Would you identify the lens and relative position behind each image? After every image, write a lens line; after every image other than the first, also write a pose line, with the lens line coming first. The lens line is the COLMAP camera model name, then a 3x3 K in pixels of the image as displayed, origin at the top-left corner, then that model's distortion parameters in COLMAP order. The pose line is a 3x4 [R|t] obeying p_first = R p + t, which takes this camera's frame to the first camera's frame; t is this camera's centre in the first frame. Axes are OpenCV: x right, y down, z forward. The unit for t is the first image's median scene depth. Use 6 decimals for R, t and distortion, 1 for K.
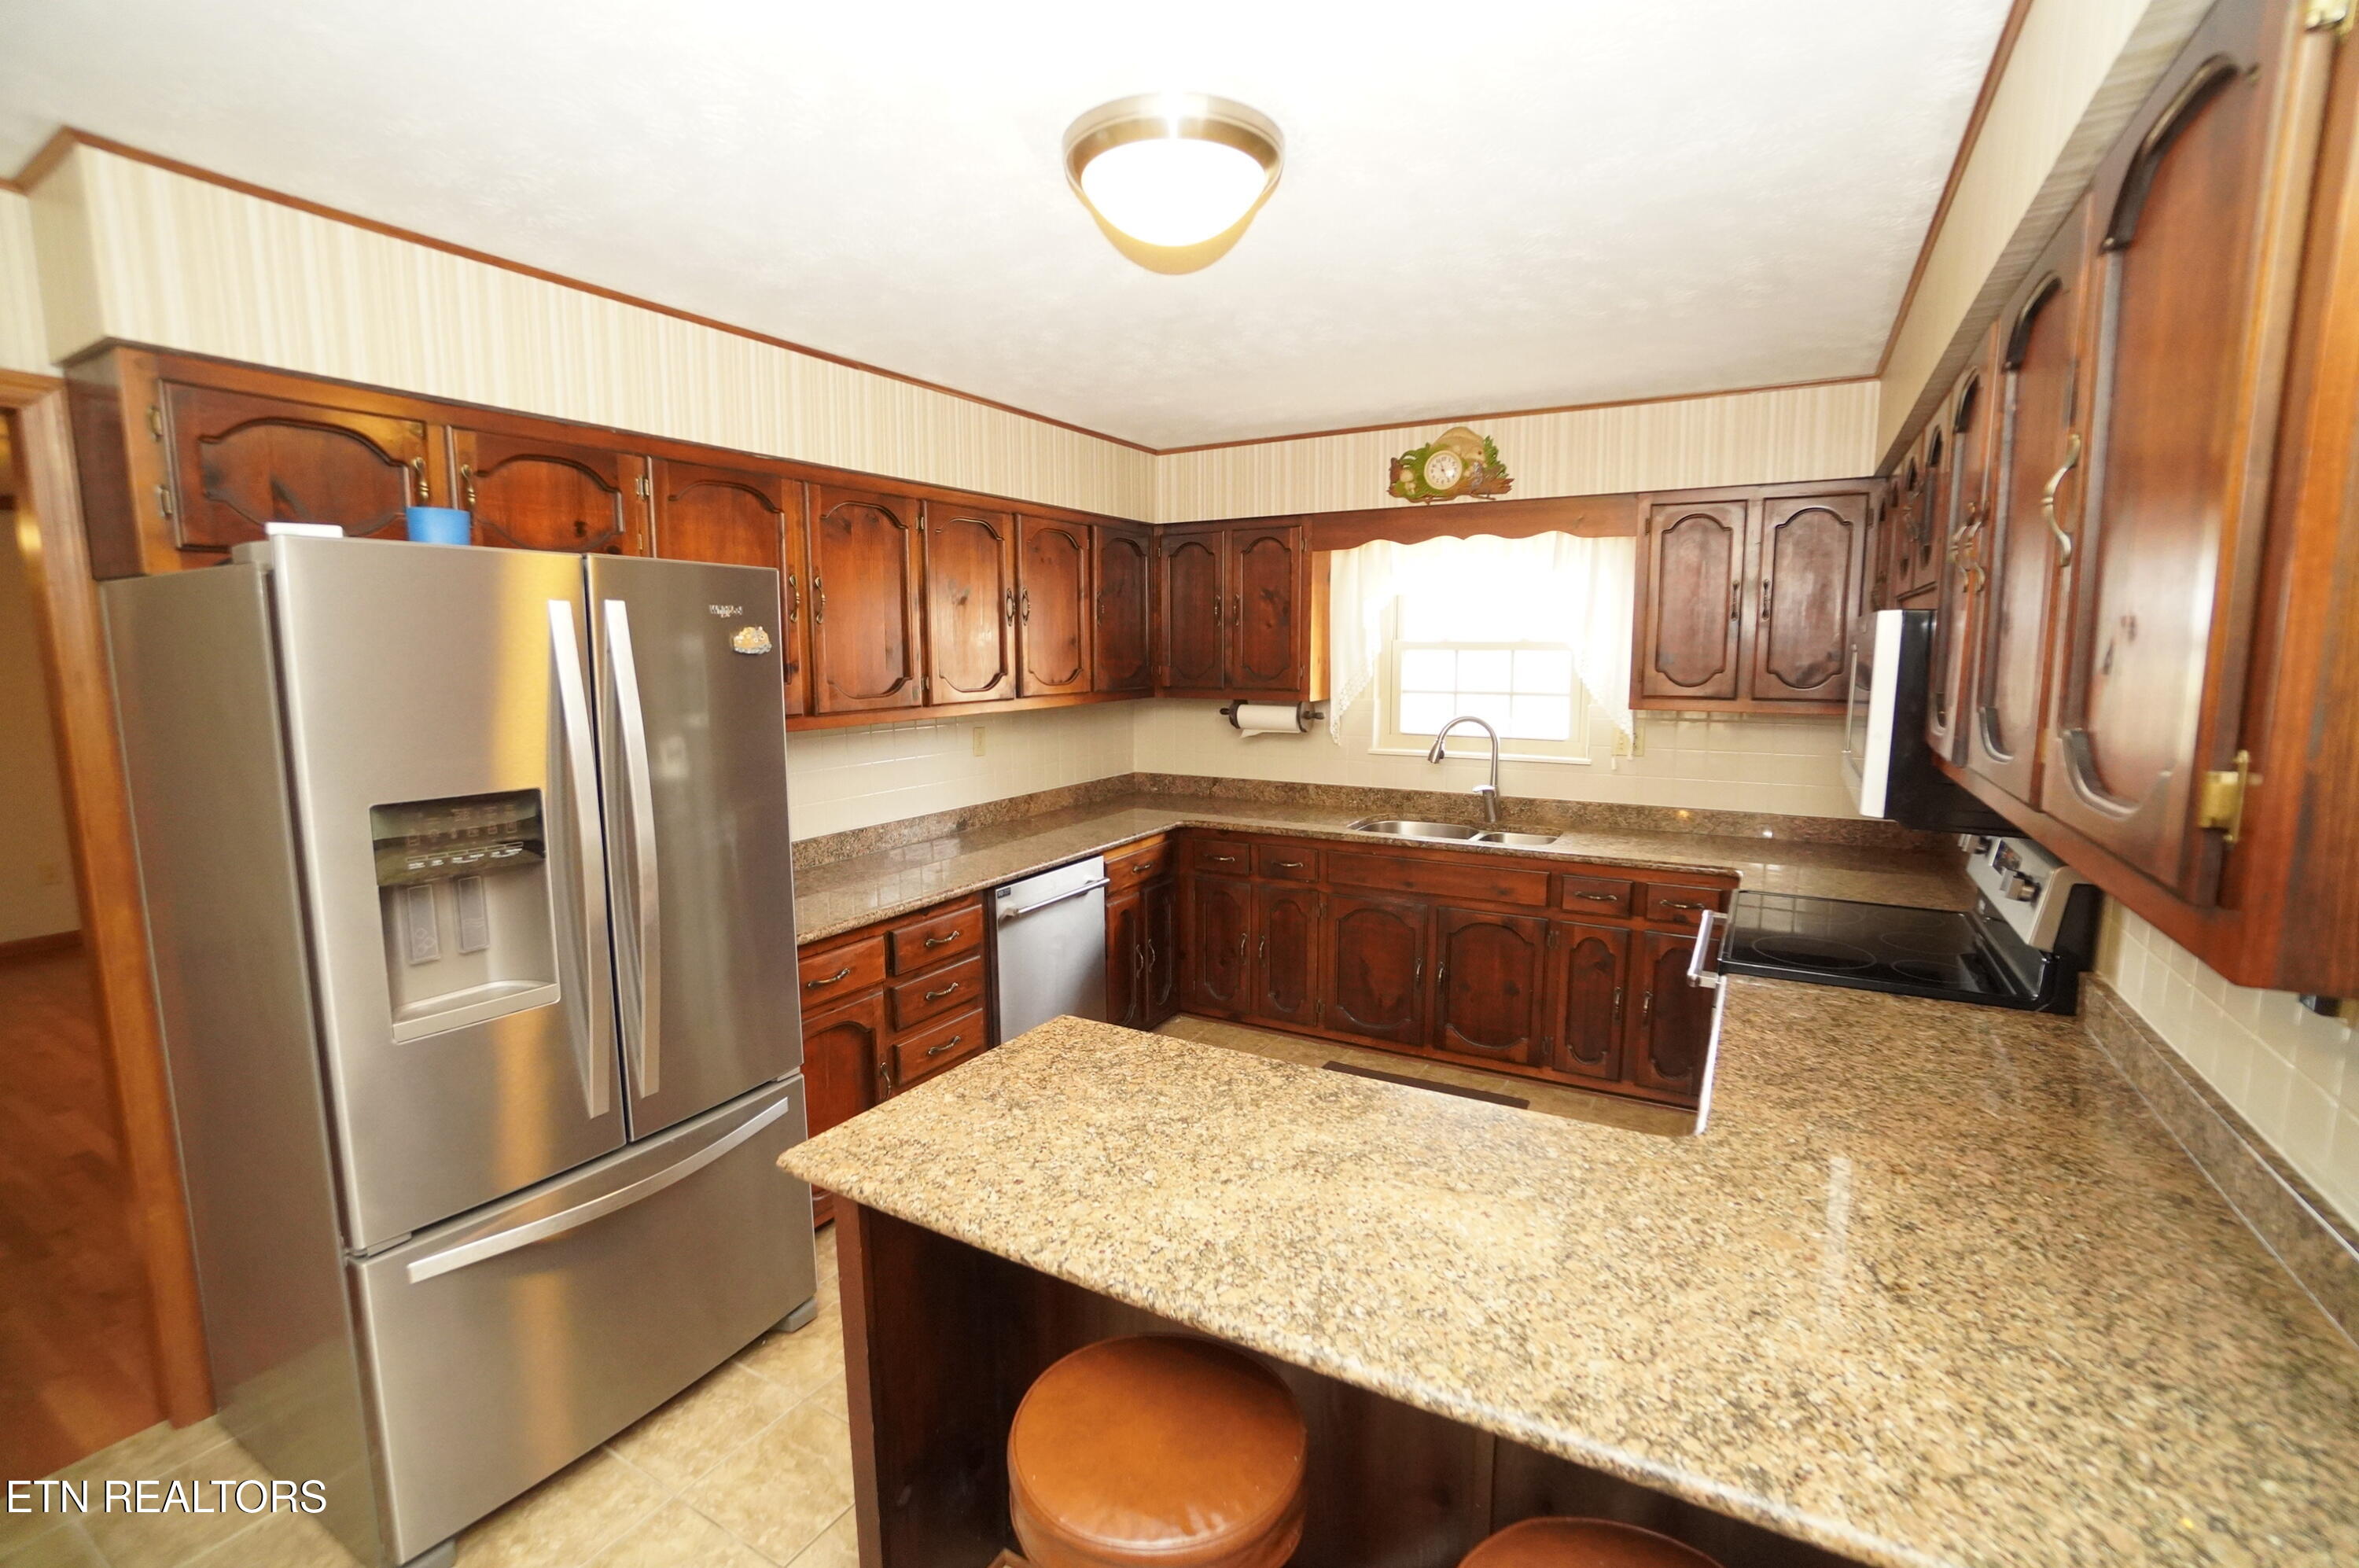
lens RADIAL K [[1027.0, 0, 1173.1], [0, 1027.0, 784.9], [0, 0, 1]] dist [-0.048799, 0.003803]
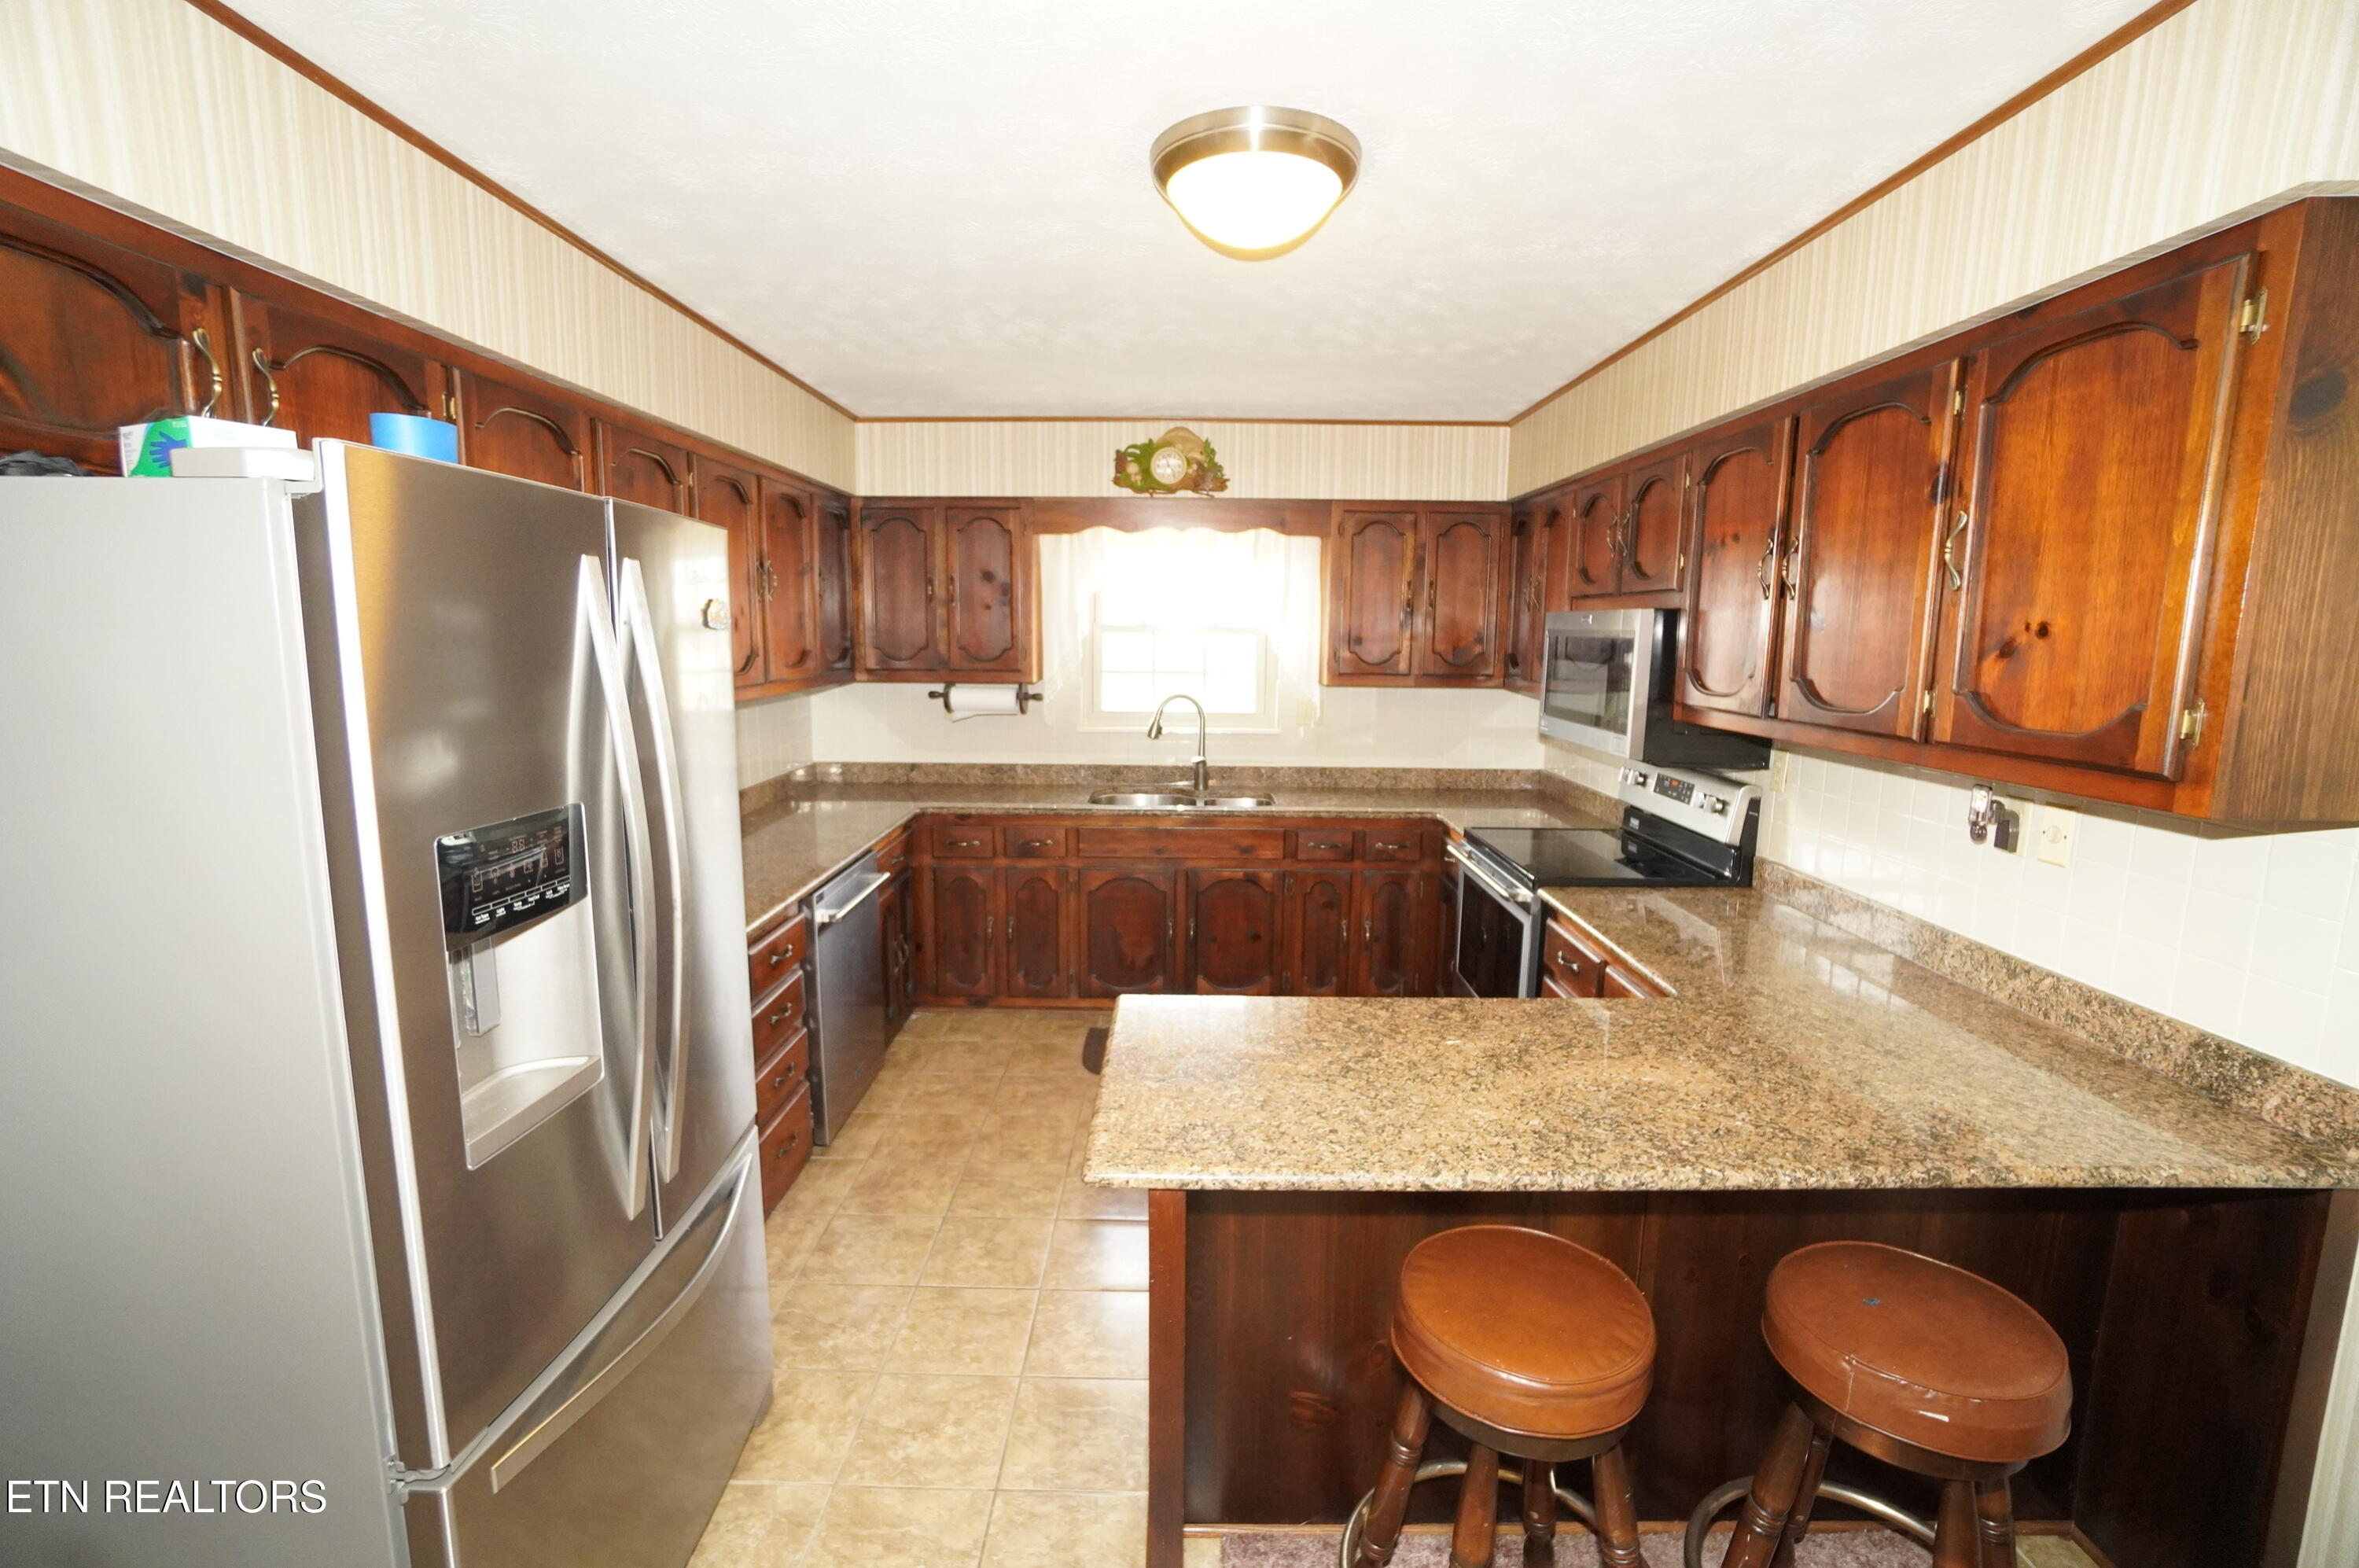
lens RADIAL K [[1027.0, 0, 1175.0], [0, 1027.0, 788.3], [0, 0, 1]] dist [-0.048799, 0.003803]
pose [[0.868465, -0.062137, 0.491841, -0.275349], [0.052225, 0.998061, 0.033875, -0.004476], [-0.492992, -0.003733, 0.870026, 0.053385]]
